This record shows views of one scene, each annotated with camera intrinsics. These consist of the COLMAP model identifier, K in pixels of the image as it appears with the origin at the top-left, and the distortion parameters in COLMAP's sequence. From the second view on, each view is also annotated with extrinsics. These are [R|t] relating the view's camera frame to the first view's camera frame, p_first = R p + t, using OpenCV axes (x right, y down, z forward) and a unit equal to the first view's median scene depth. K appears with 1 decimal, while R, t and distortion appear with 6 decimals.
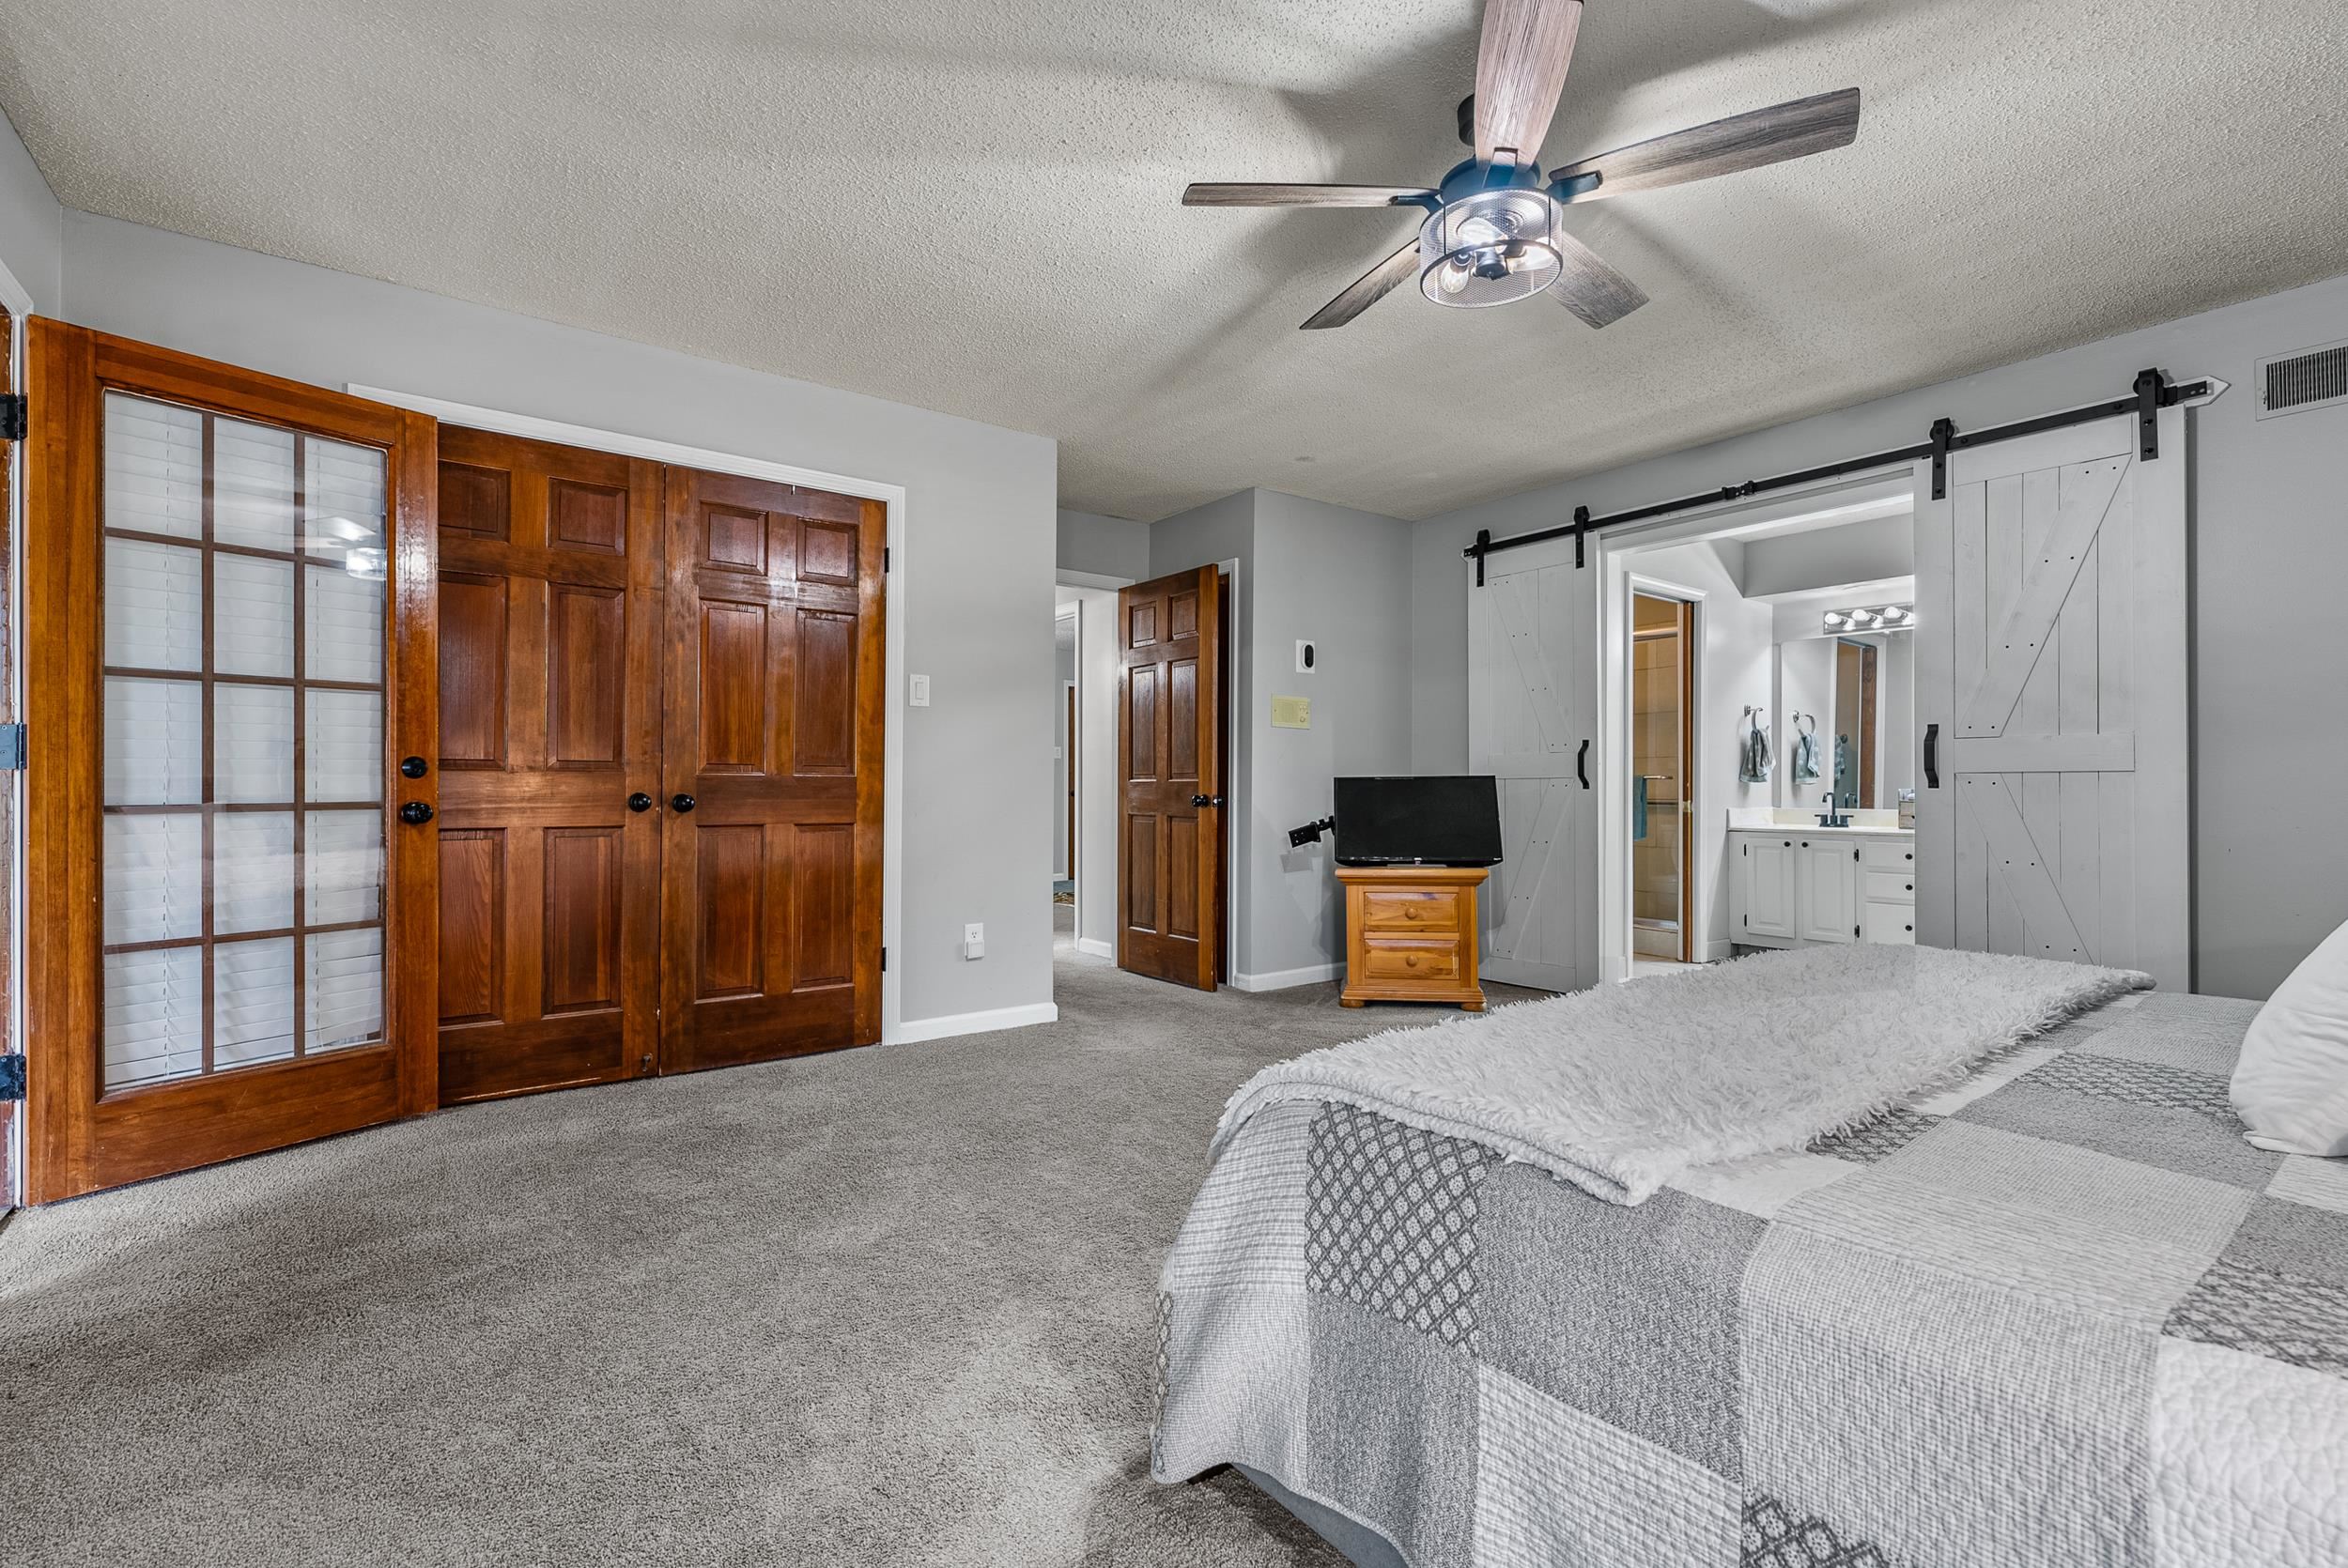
lens RADIAL K [[1051.6, 0, 1162.5], [0, 1051.6, 780.1], [0, 0, 1]] dist [0.002258, -0.000004]
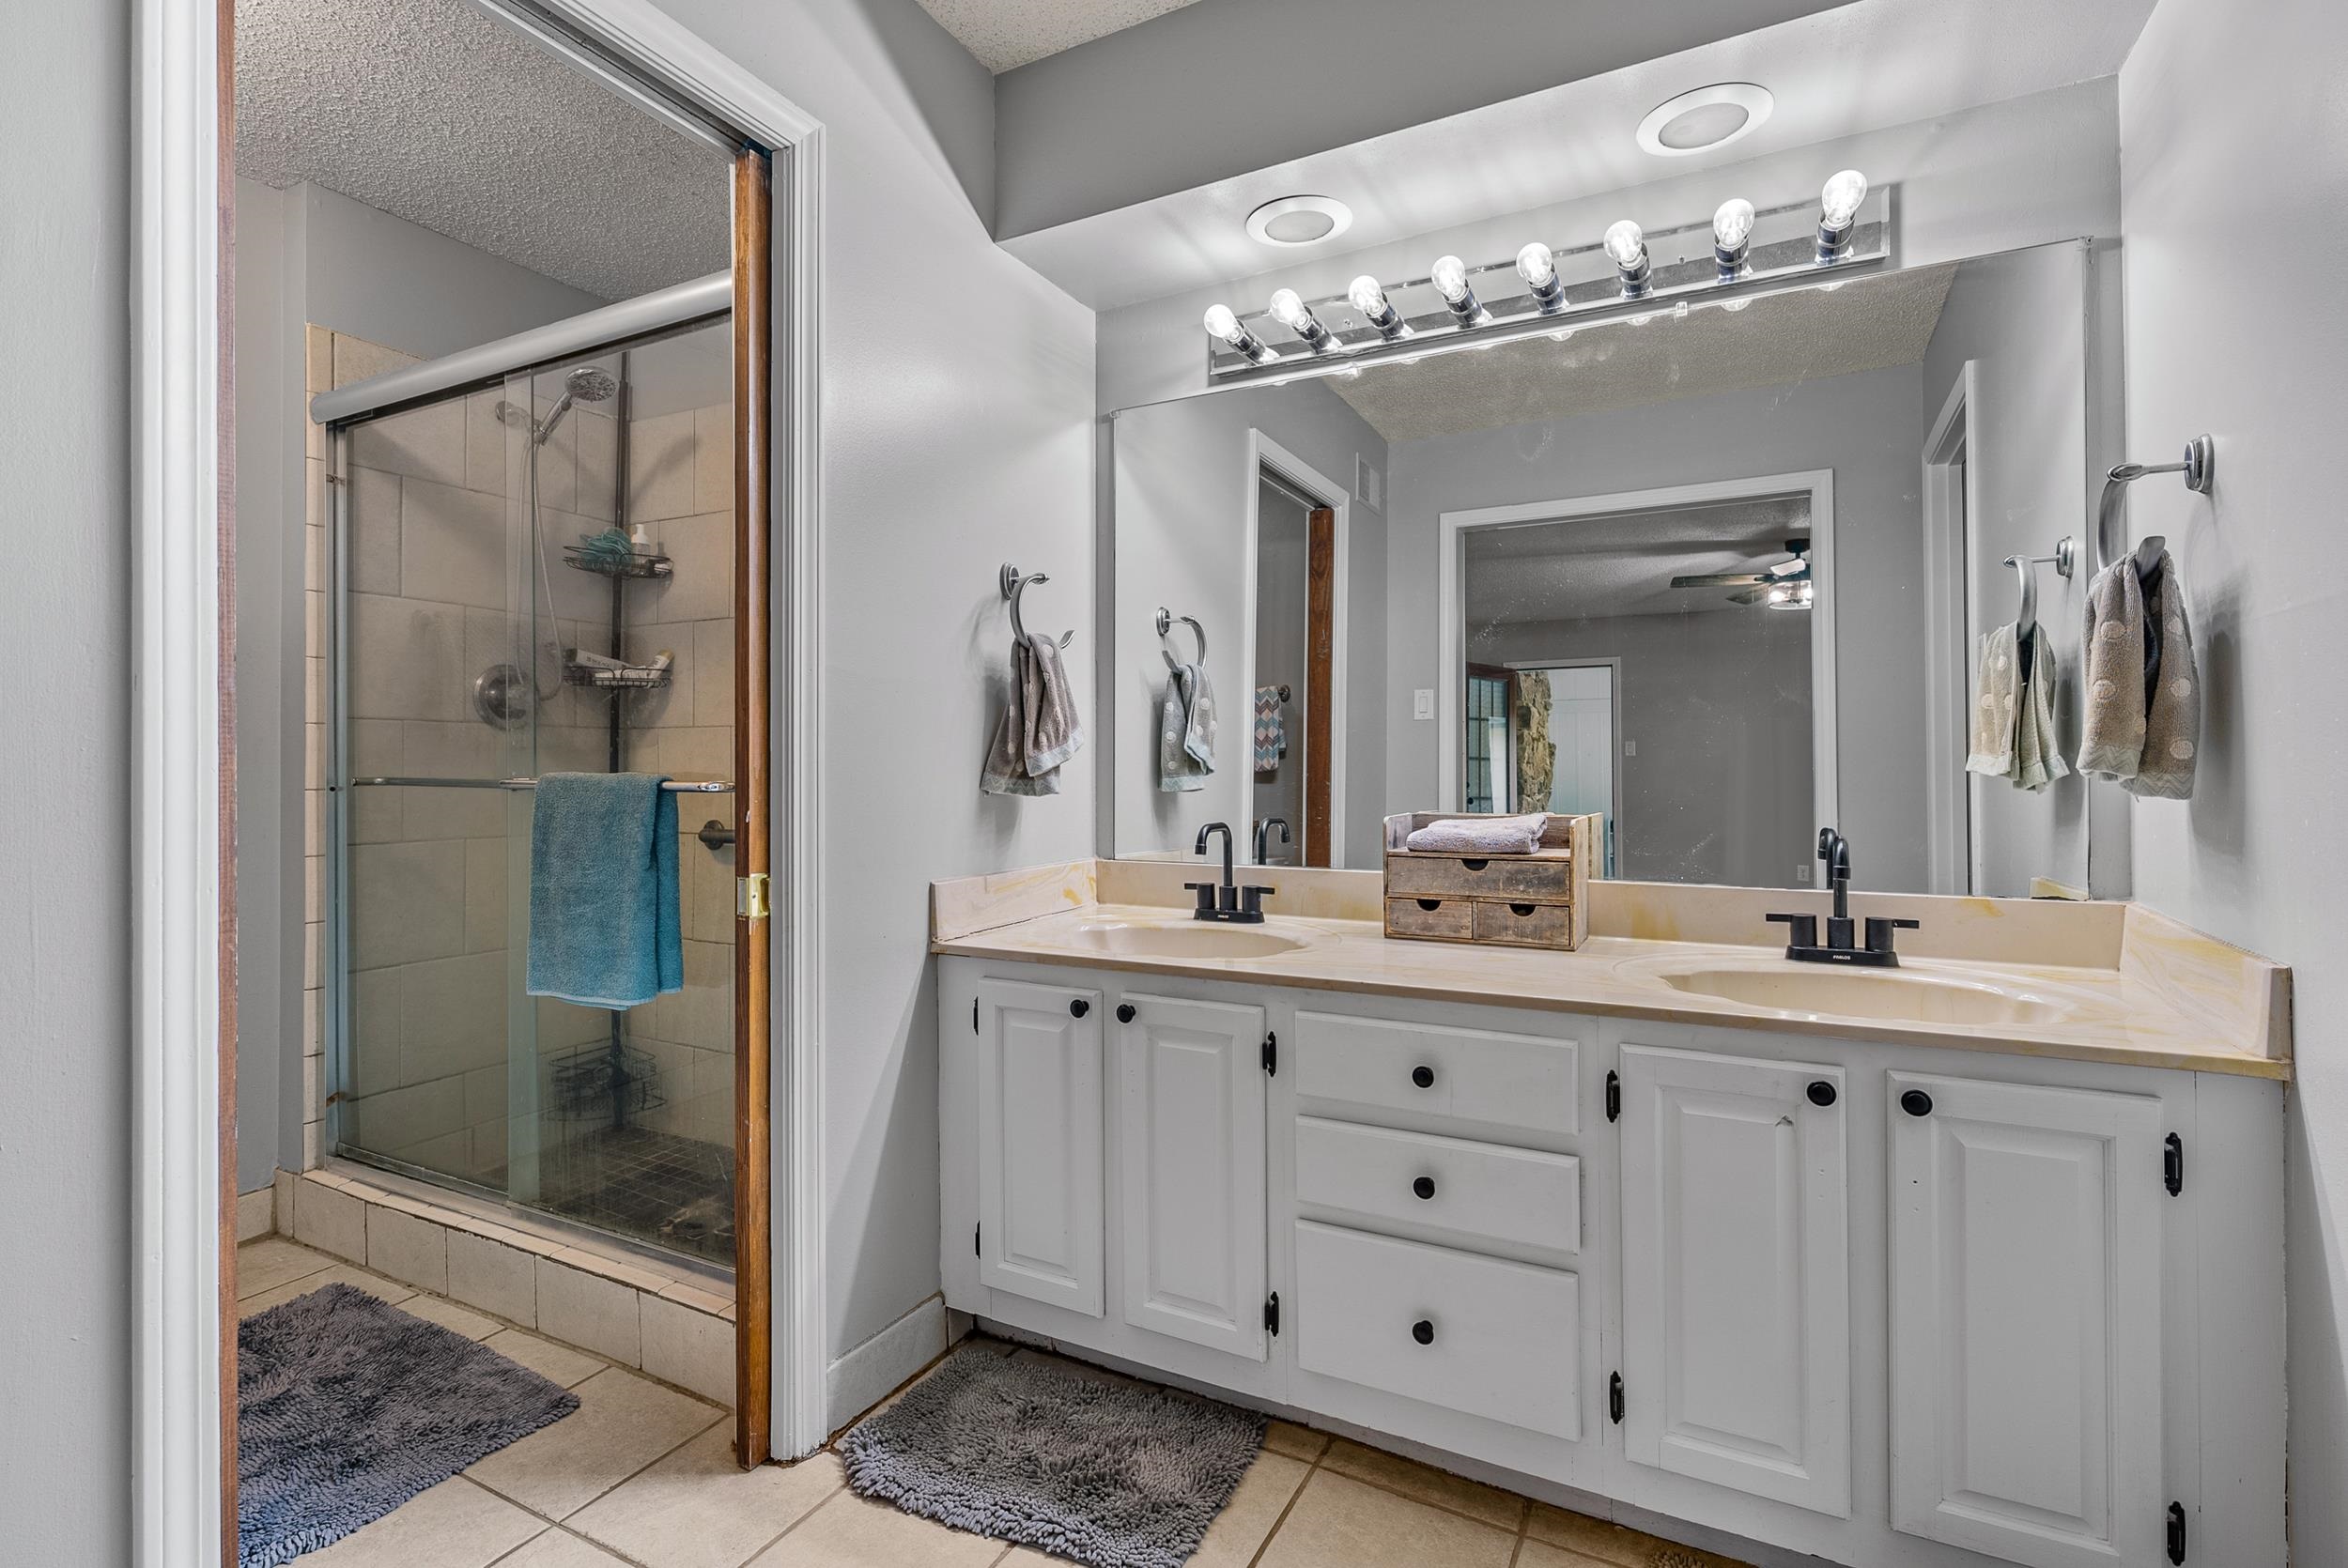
lens RADIAL K [[1046.3, 0, 1199.3], [0, 1046.3, 766.9], [0, 0, 1]] dist [-0.003552, -0.000140]
pose [[0.895107, -0.007085, 0.445794, 0.513504], [0.002346, 0.999935, 0.011182, -0.011713], [-0.445845, -0.008963, 0.895066, 0.750273]]
